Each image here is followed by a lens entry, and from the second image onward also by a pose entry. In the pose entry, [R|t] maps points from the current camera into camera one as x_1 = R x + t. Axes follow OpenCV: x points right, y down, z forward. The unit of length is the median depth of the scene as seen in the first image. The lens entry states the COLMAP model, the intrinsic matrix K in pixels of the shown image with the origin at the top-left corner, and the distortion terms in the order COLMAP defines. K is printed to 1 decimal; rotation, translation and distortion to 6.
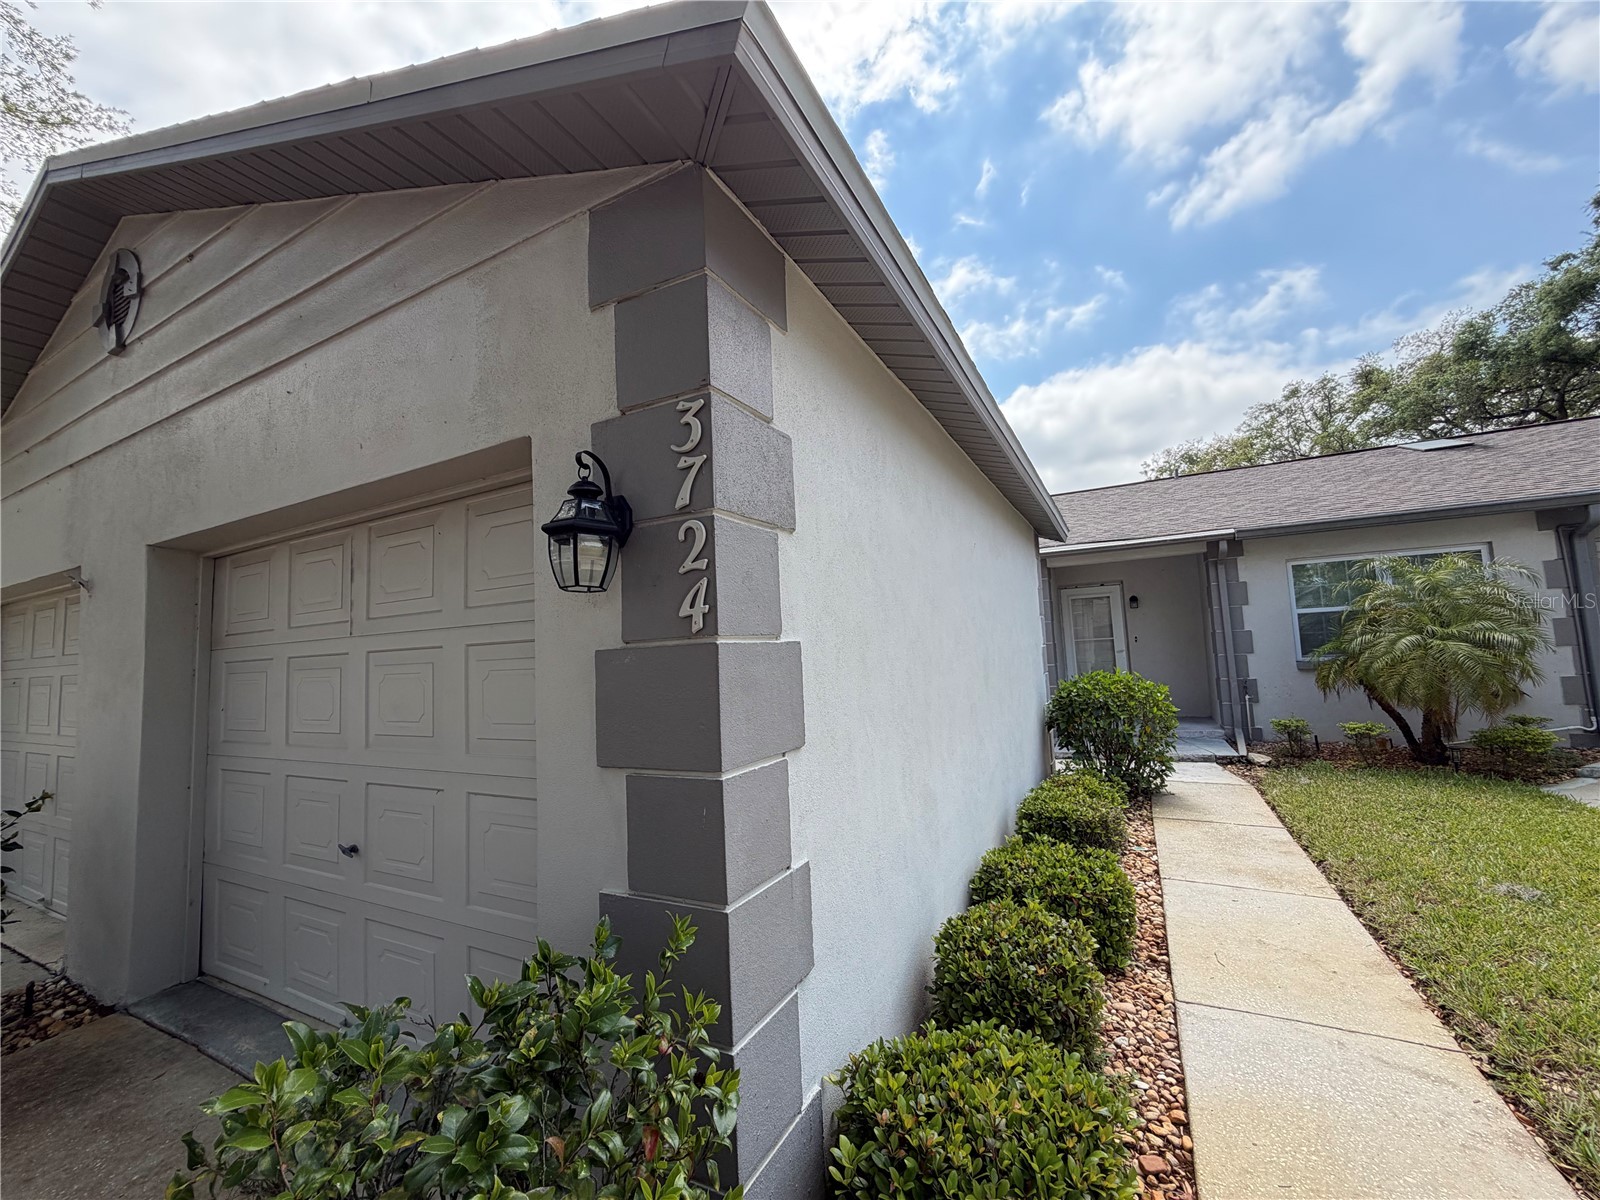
lens RADIAL K [[632.8, 0, 799.3], [0, 632.8, 601.5], [0, 0, 1]] dist [0.001536, 0.000744]
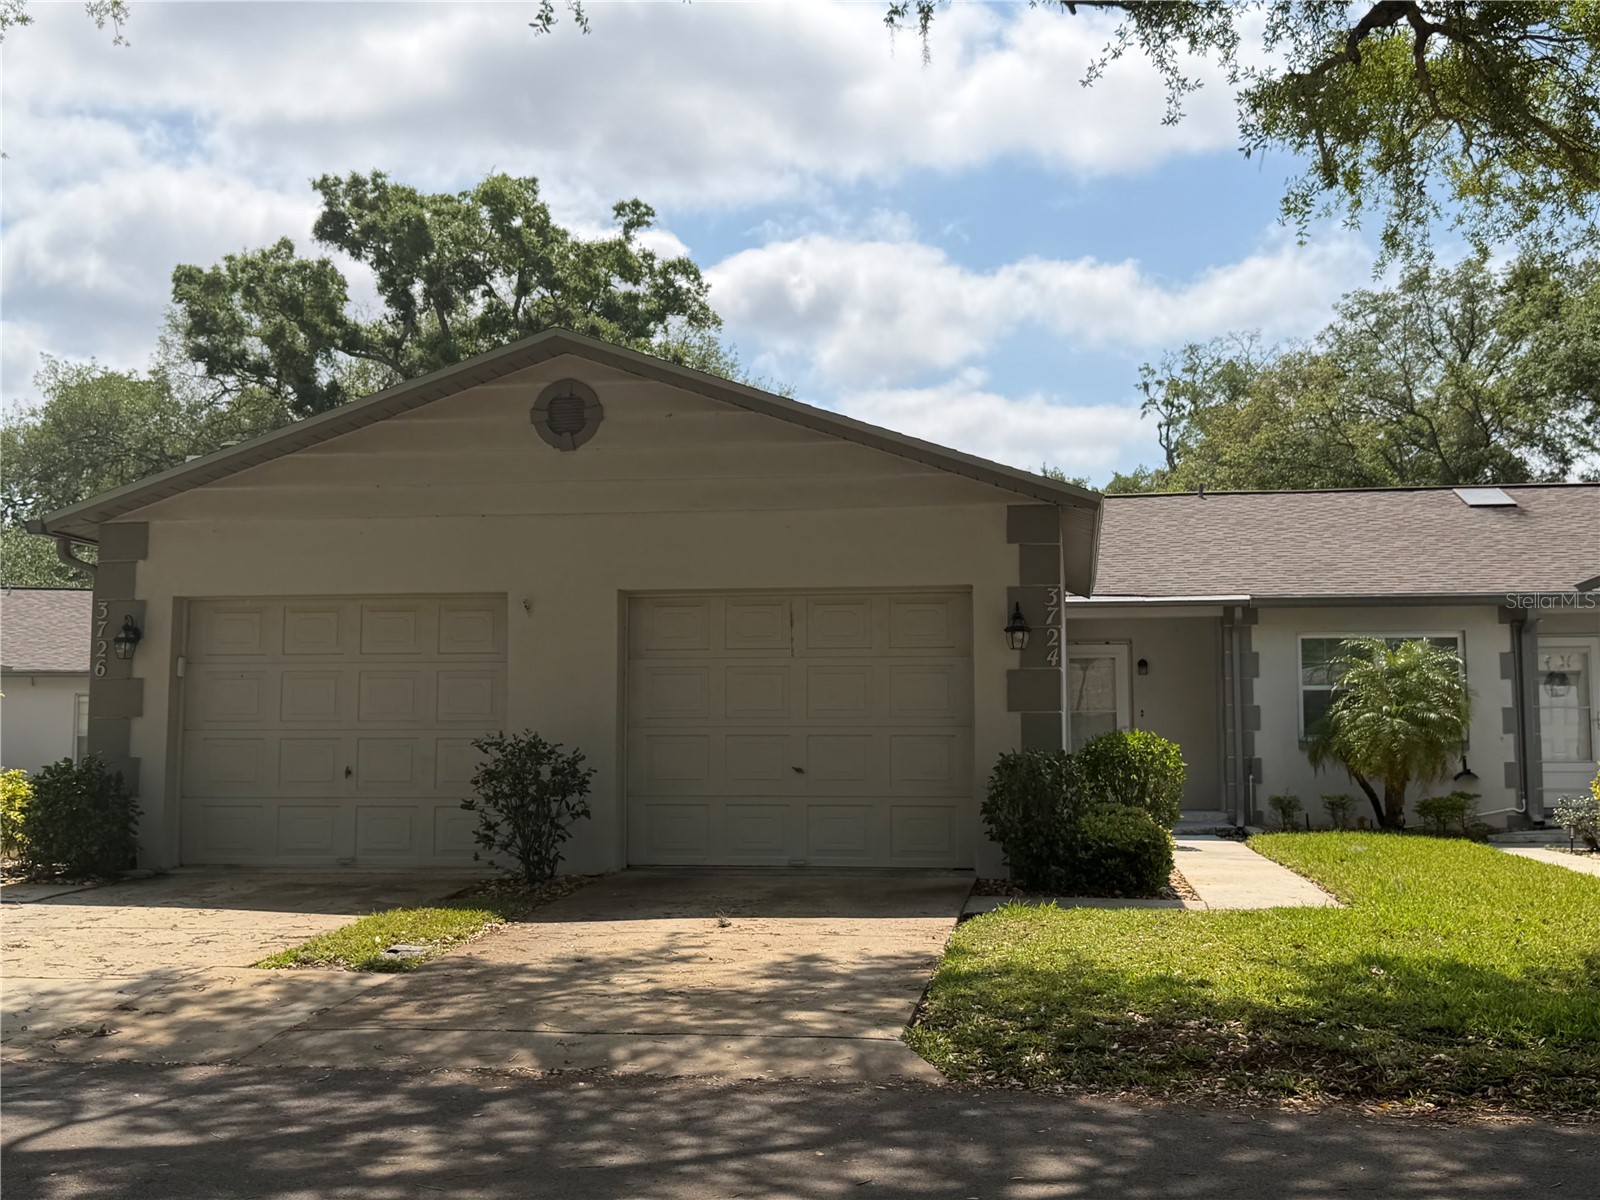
lens RADIAL K [[1843.8, 0, 809.3], [0, 1843.8, 597.4], [0, 0, 1]] dist [0.136490, 0.000000]
pose [[0.941576, 0.075160, 0.328307, -0.913527], [-0.070013, 0.997167, -0.027489, 0.010123], [-0.329443, 0.002898, 0.944171, -1.522117]]
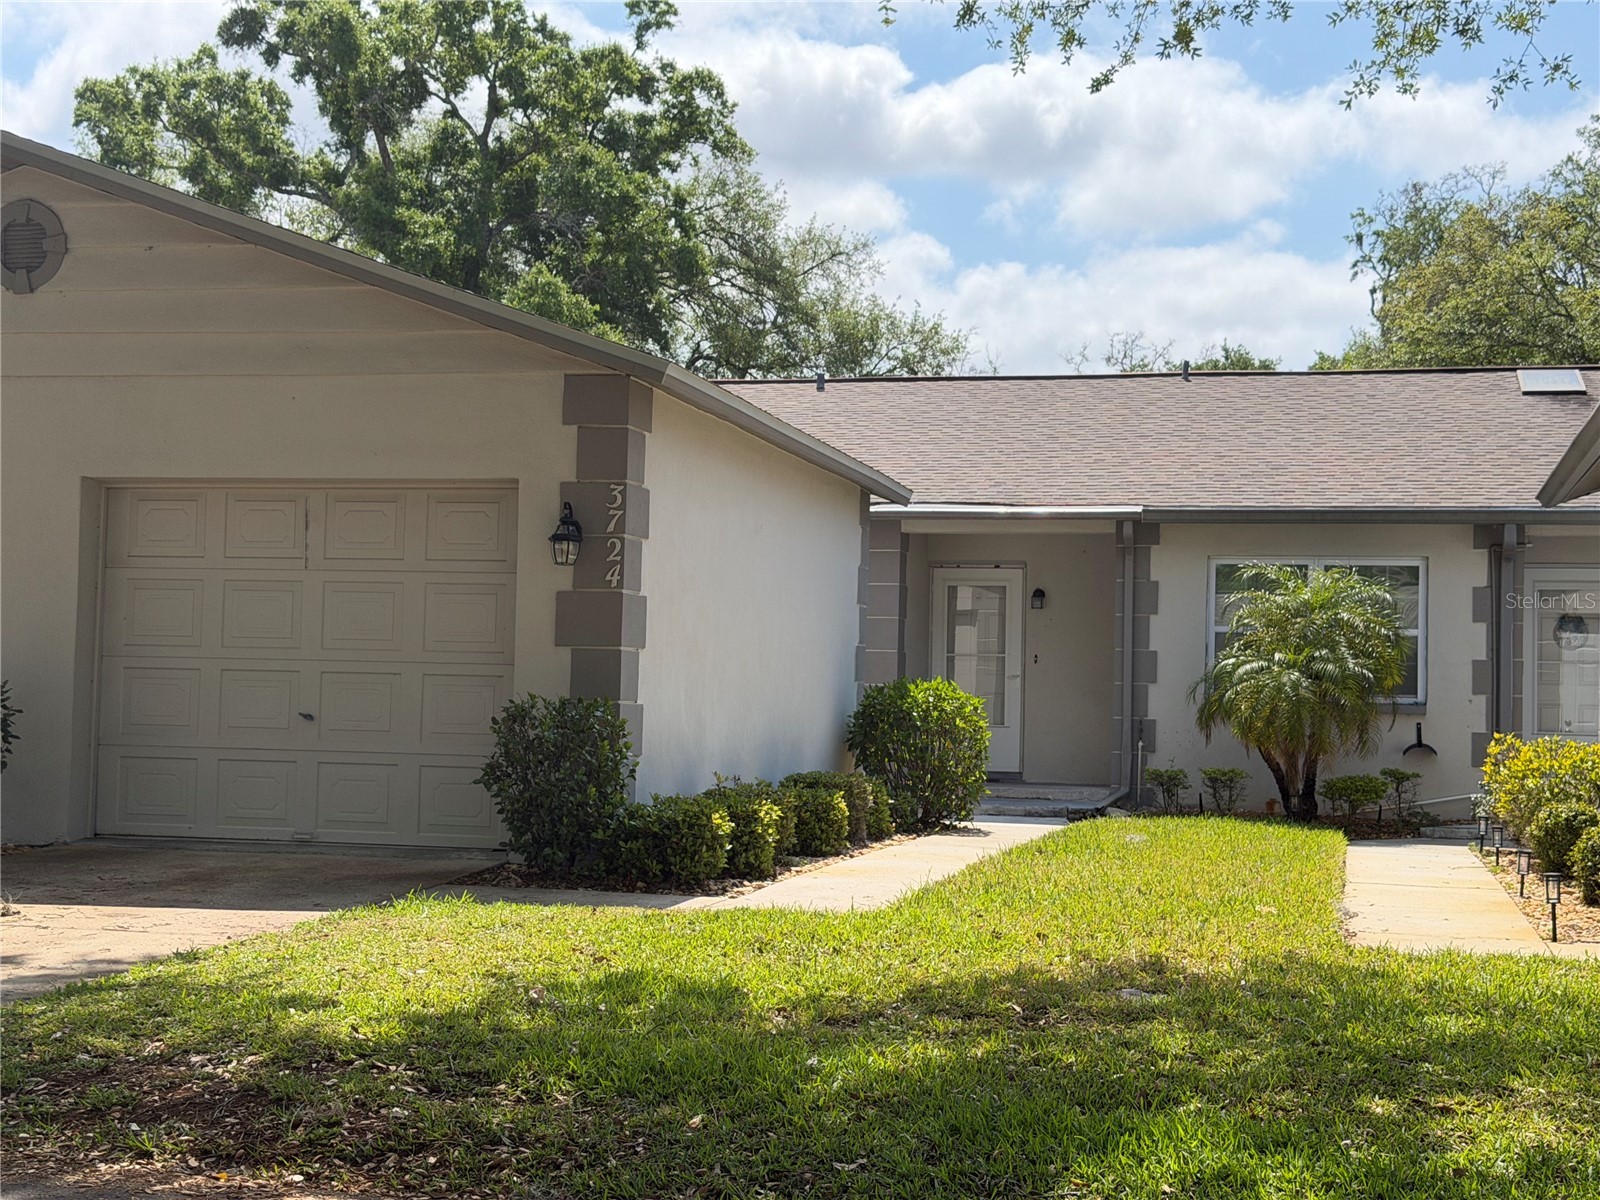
lens RADIAL K [[2317.6, 0, 794.4], [0, 2317.6, 611.5], [0, 0, 1]] dist [0.120923, 0.000000]
pose [[0.968671, 0.081835, 0.234477, -0.325075], [-0.090074, 0.995630, 0.024629, -0.028642], [-0.231436, -0.044978, 0.971810, -1.602395]]
